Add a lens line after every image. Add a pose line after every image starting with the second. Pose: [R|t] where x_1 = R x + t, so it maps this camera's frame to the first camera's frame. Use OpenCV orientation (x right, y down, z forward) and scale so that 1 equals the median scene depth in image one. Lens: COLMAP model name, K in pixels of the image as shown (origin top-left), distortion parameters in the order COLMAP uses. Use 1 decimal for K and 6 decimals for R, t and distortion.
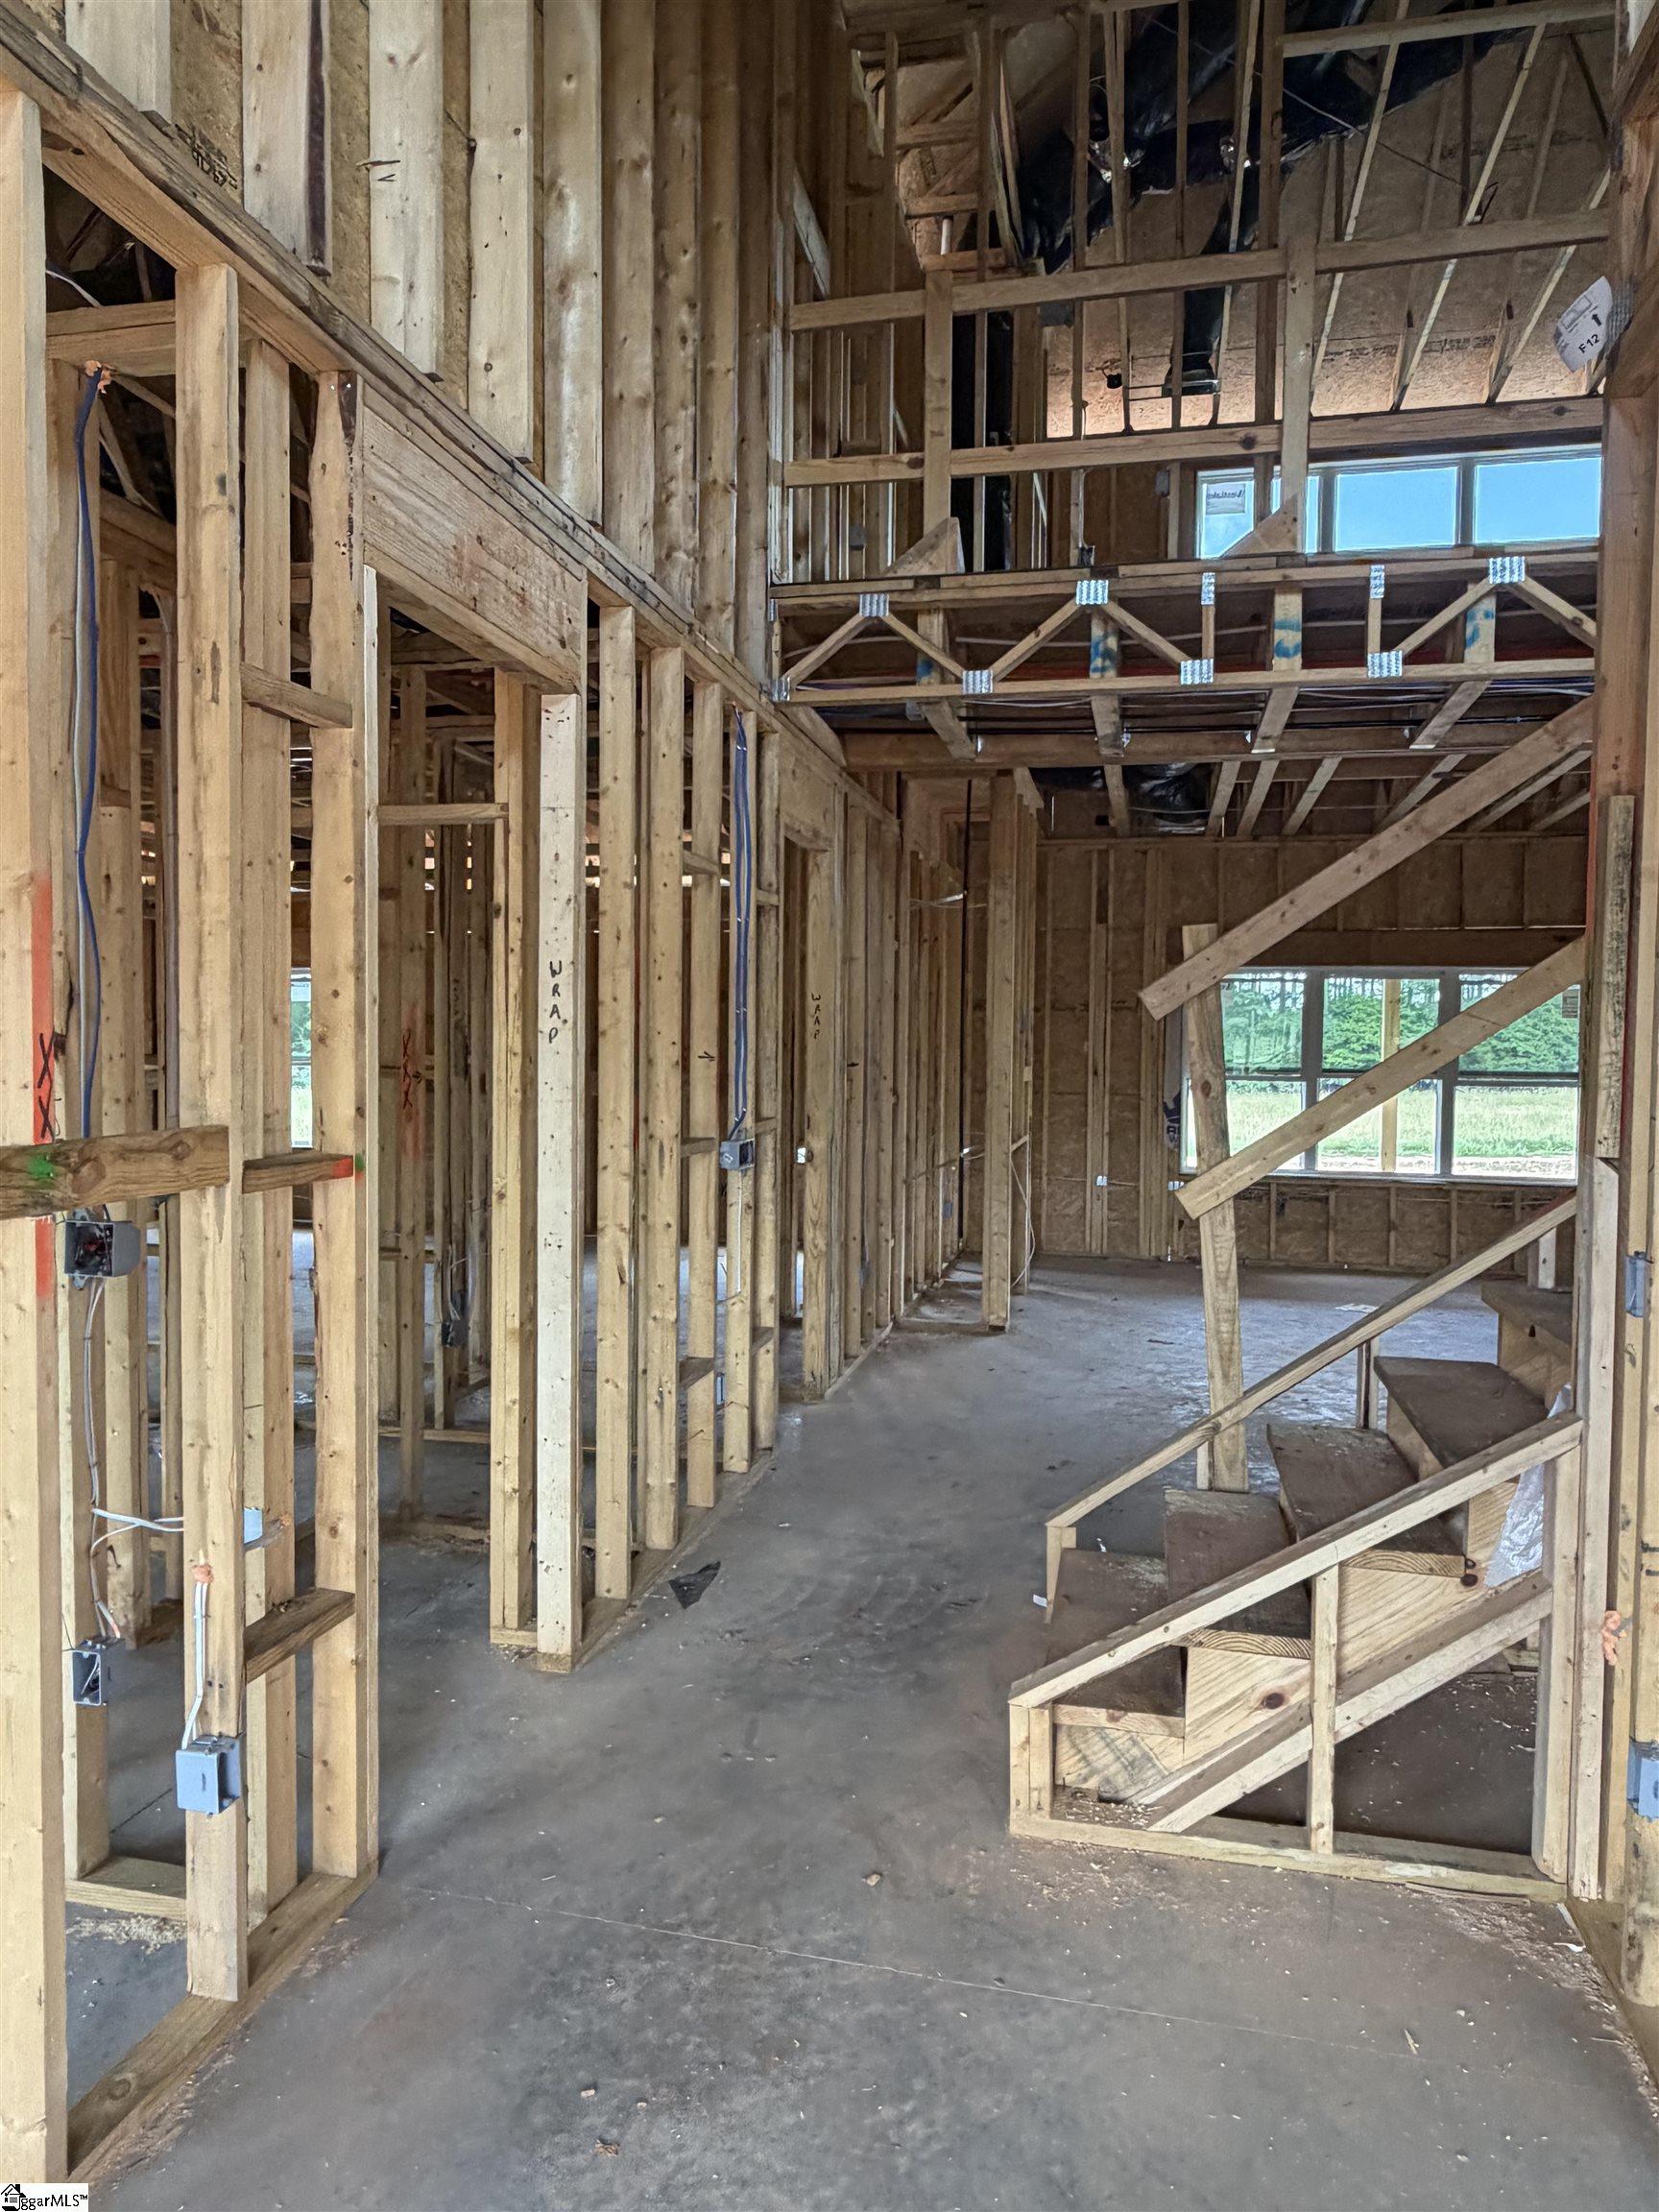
lens RADIAL K [[1458.5, 0, 821.9], [0, 1458.5, 1114.9], [0, 0, 1]] dist [-0.002074, 0.003939]
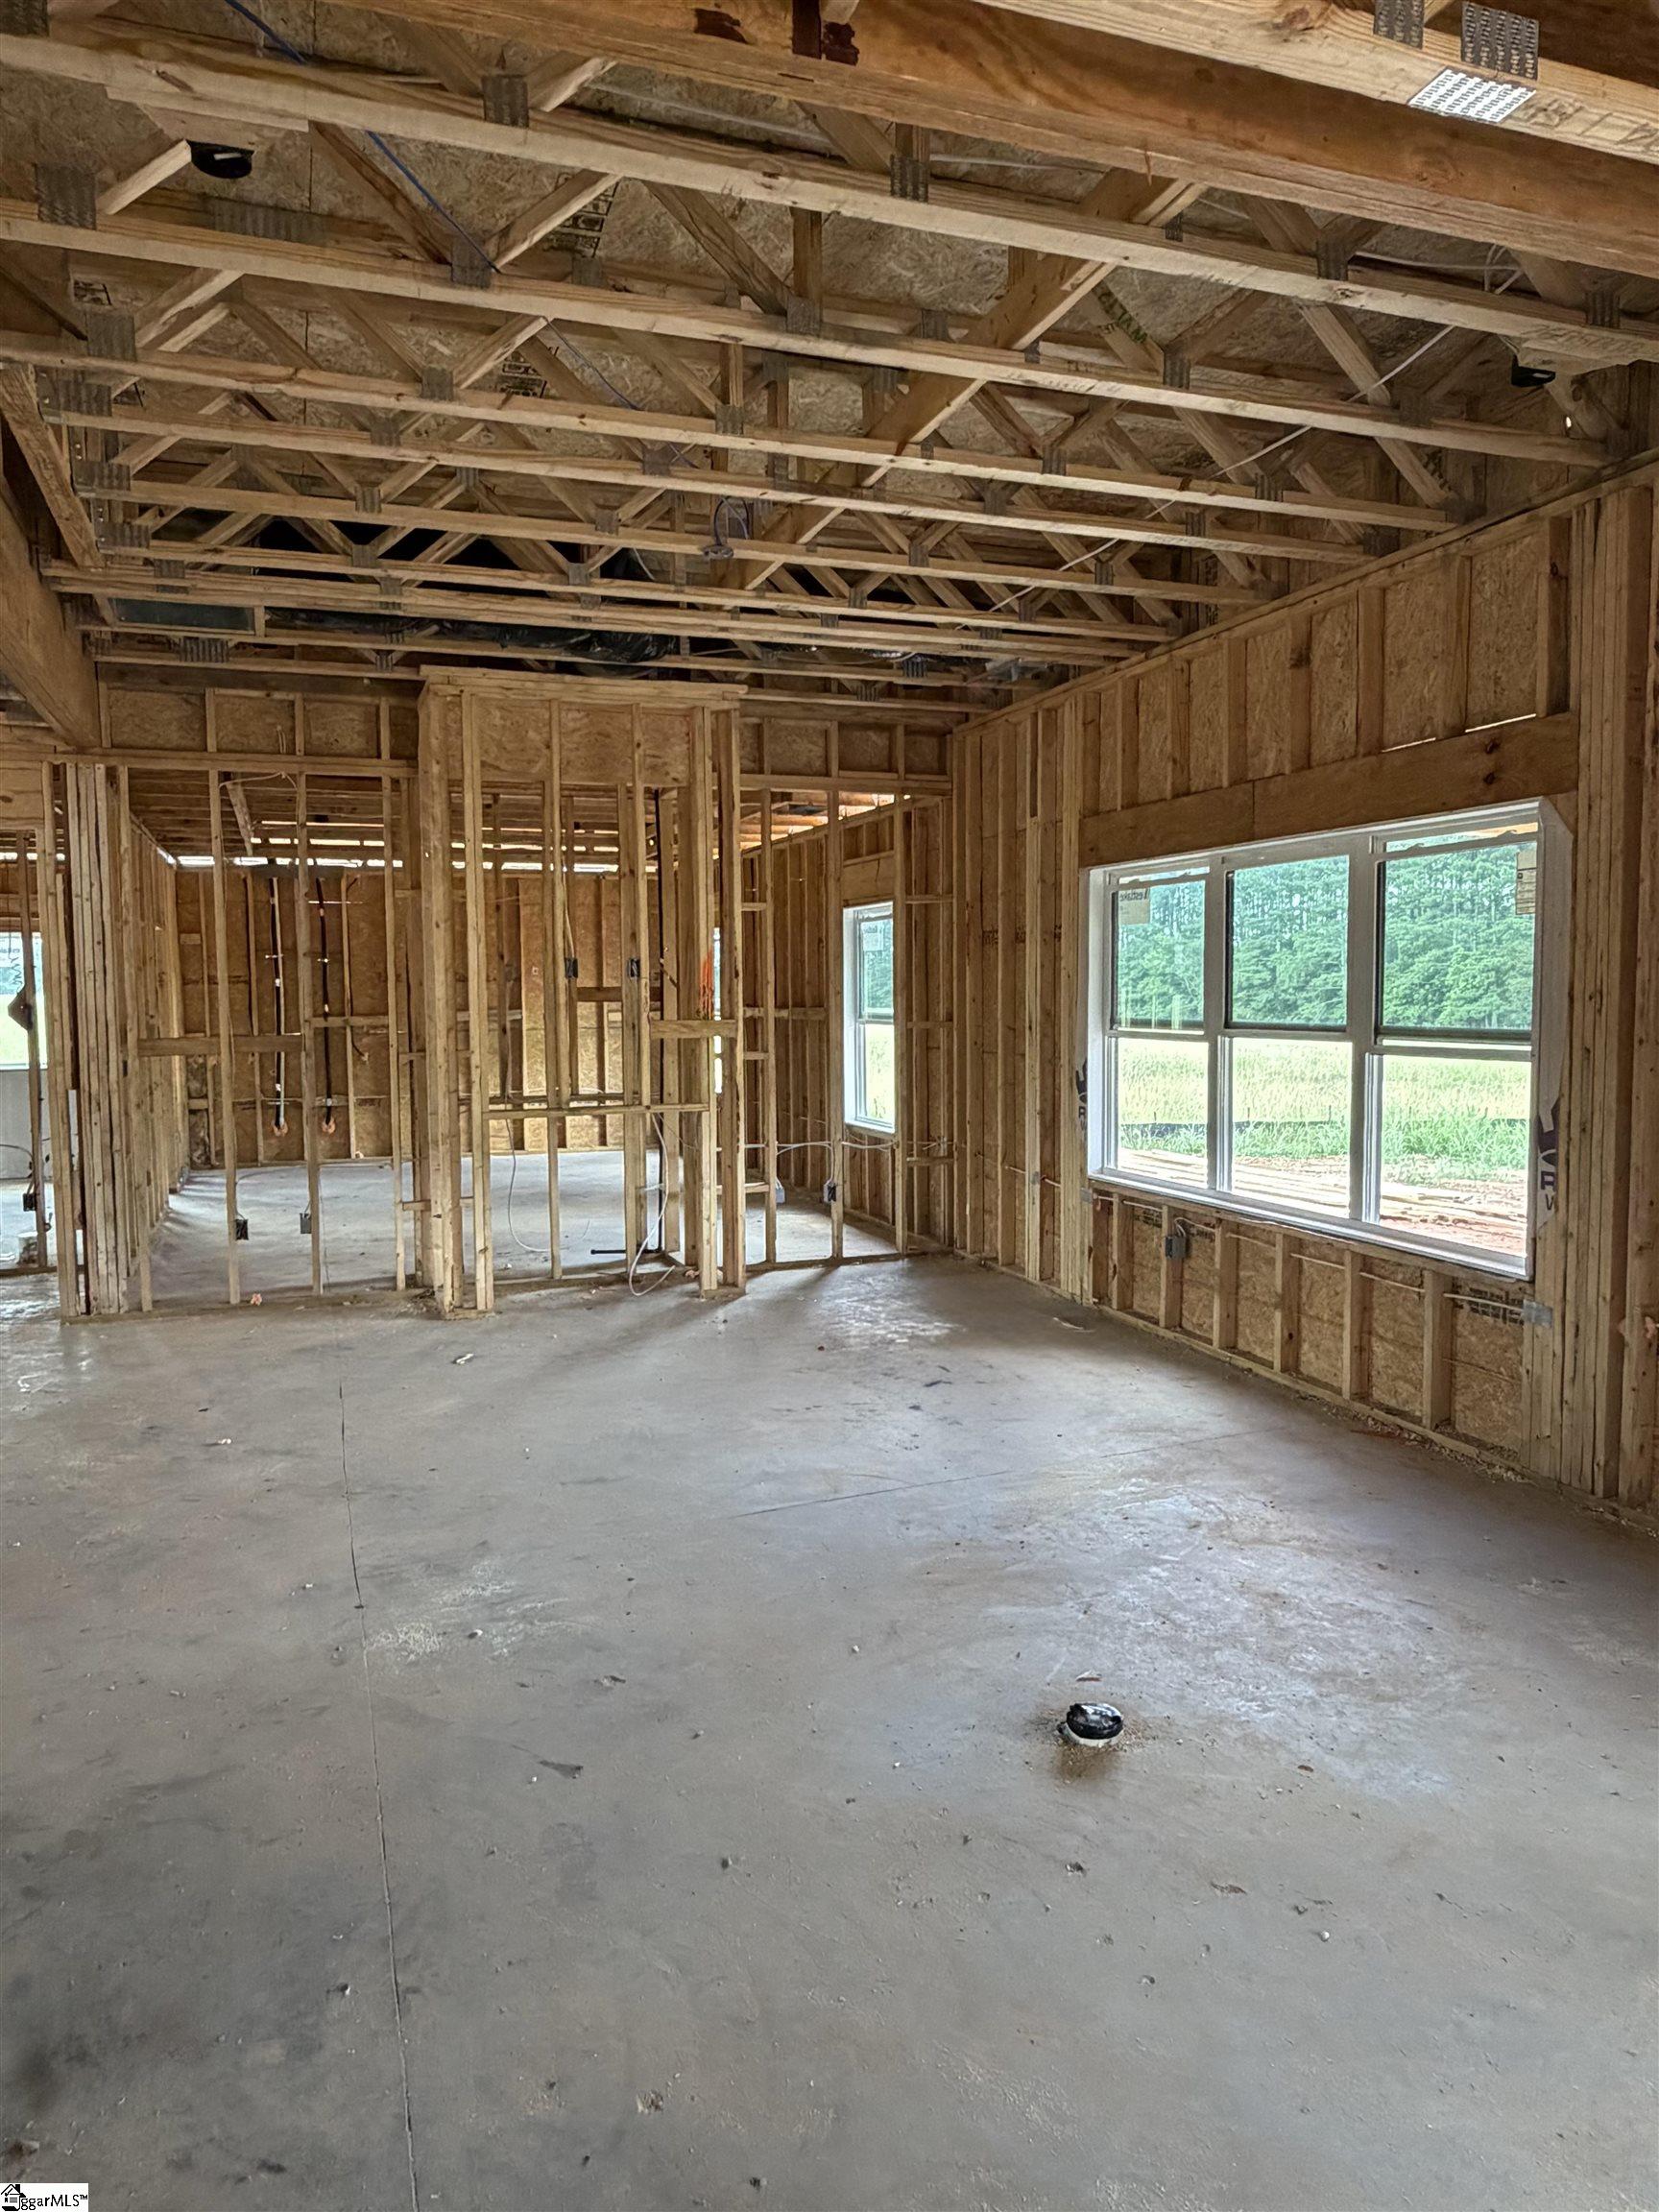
lens RADIAL K [[1458.5, 0, 821.9], [0, 1458.5, 1114.9], [0, 0, 1]] dist [-0.002074, 0.003939]
pose [[0.534422, 0.052493, -0.843586, 1.526967], [-0.023464, 0.998606, 0.047274, -0.036528], [0.844892, -0.005470, 0.534909, 1.091923]]
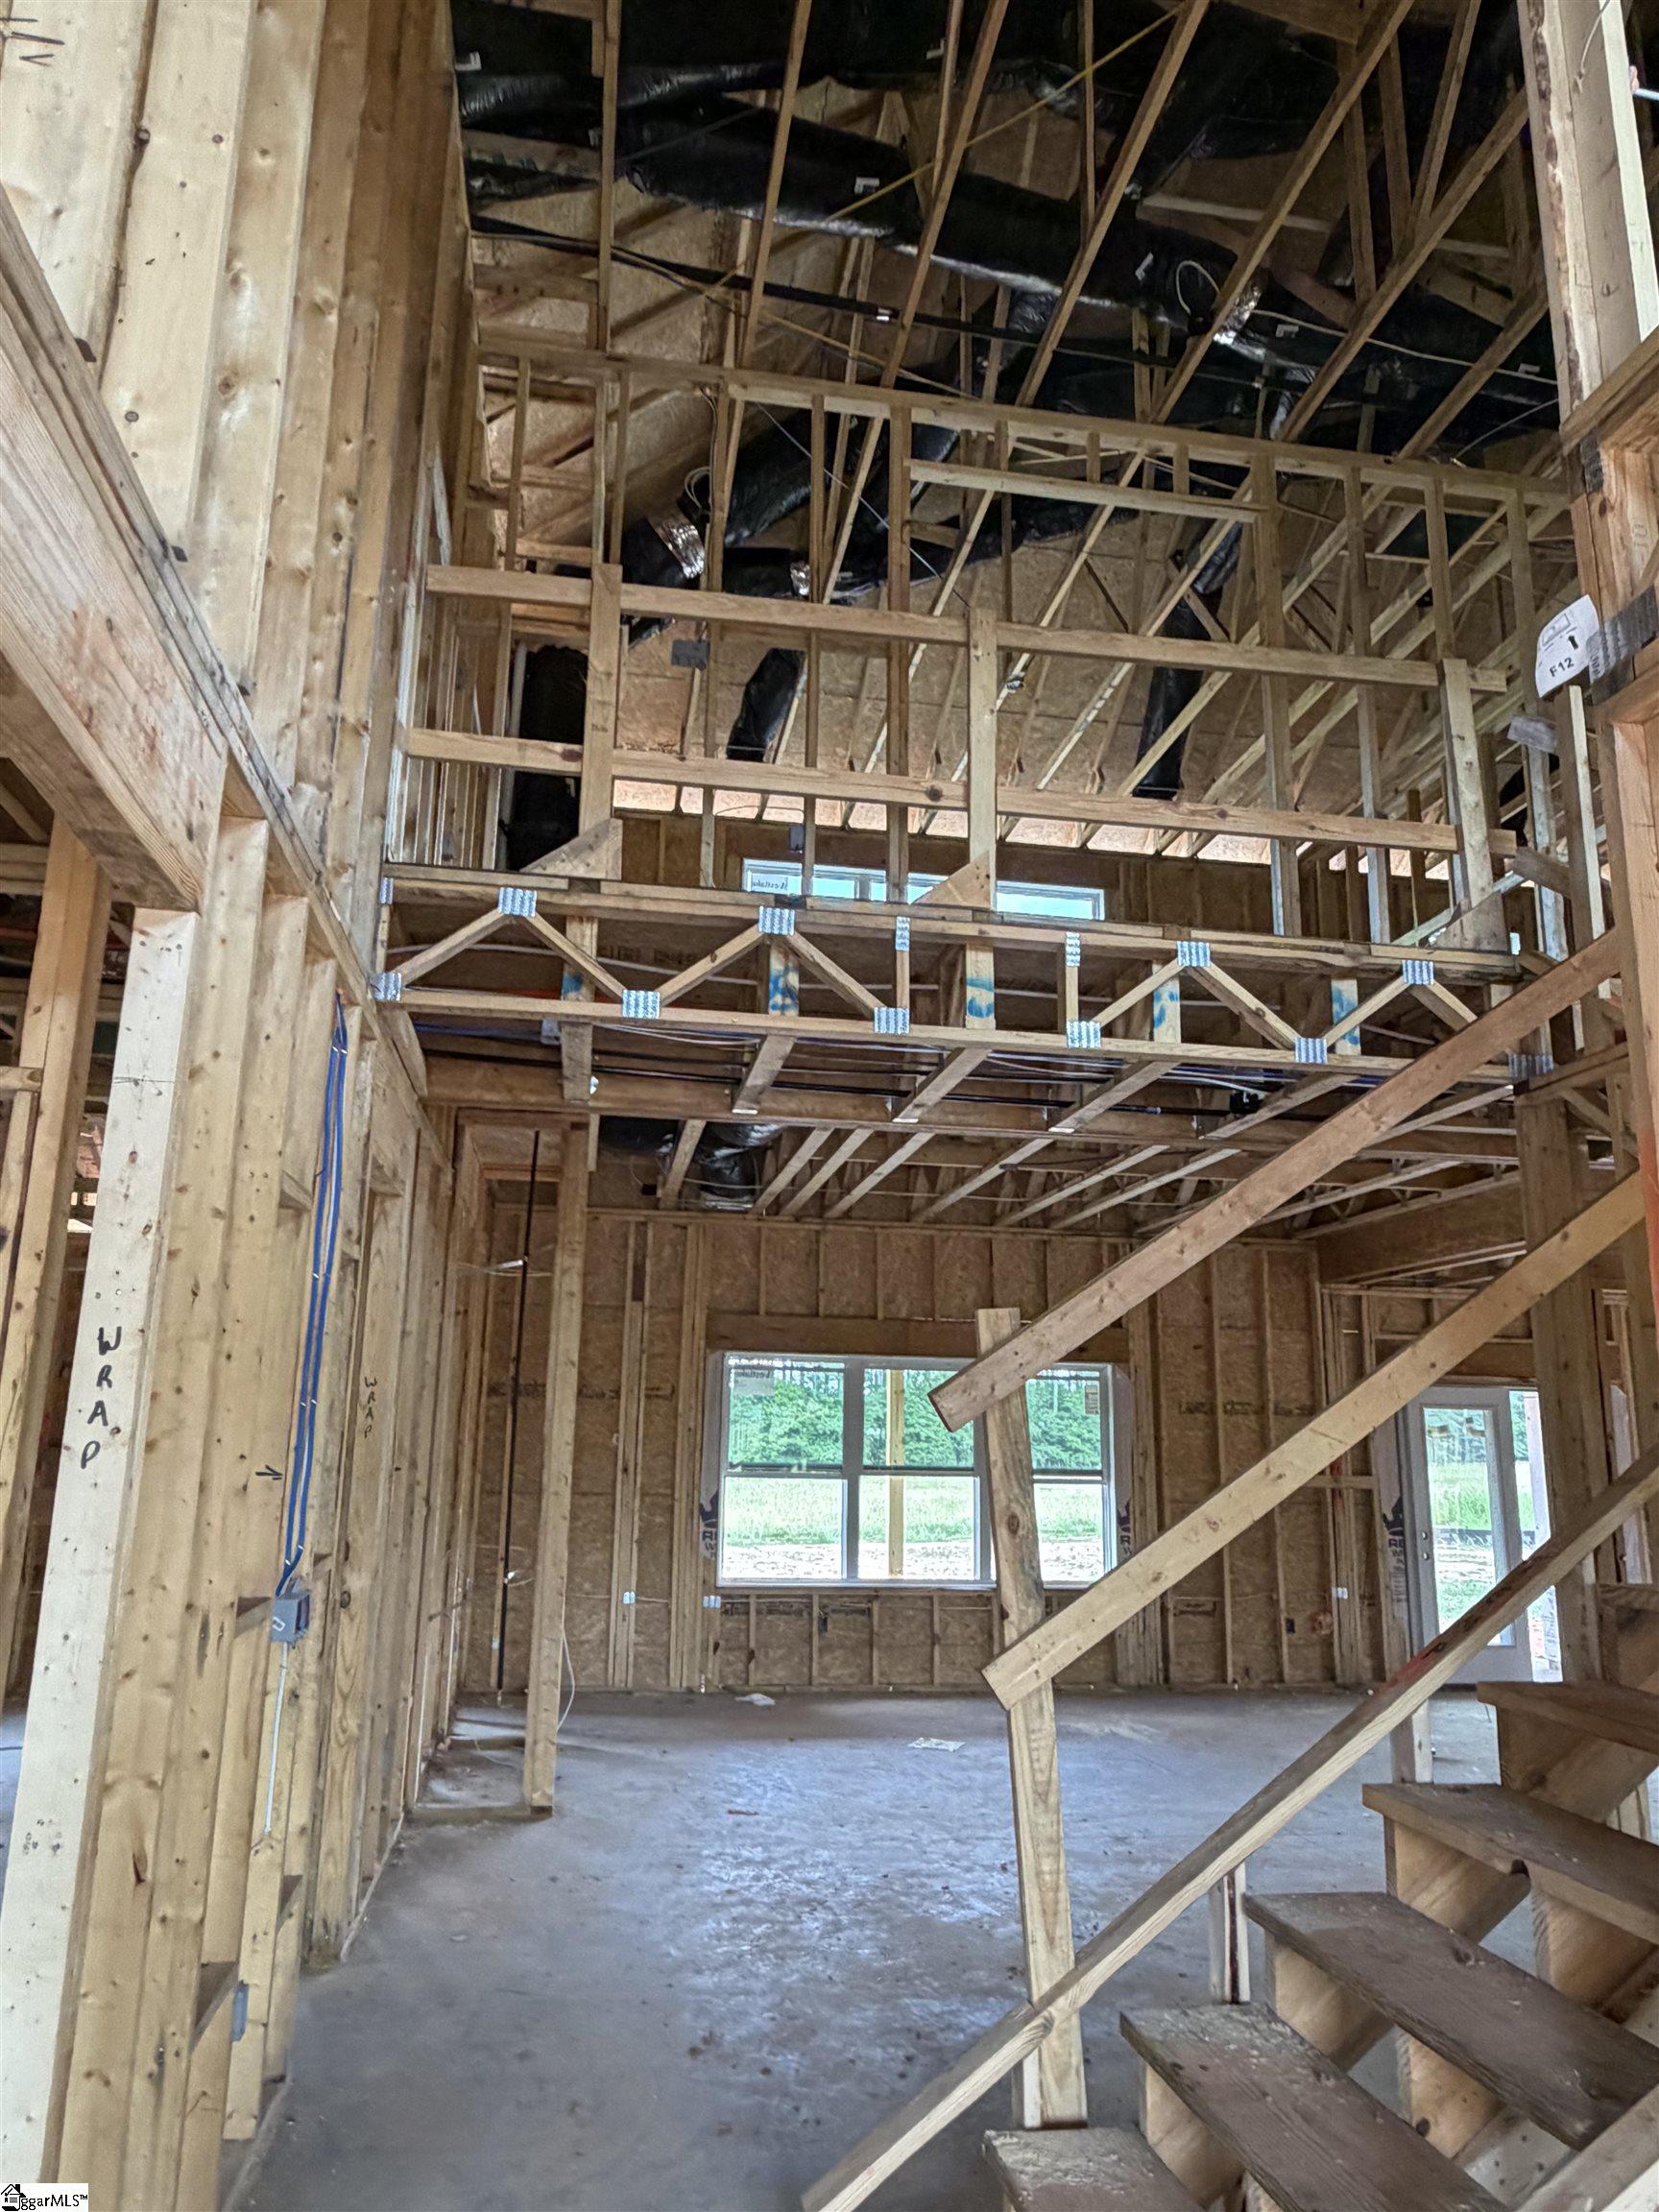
lens RADIAL K [[1458.5, 0, 821.9], [0, 1458.5, 1114.9], [0, 0, 1]] dist [-0.002074, 0.003939]
pose [[0.925450, 0.088683, 0.368343, -0.096805], [0.008134, 0.967344, -0.253337, -0.024721], [-0.378781, 0.237447, 0.894507, 0.230229]]
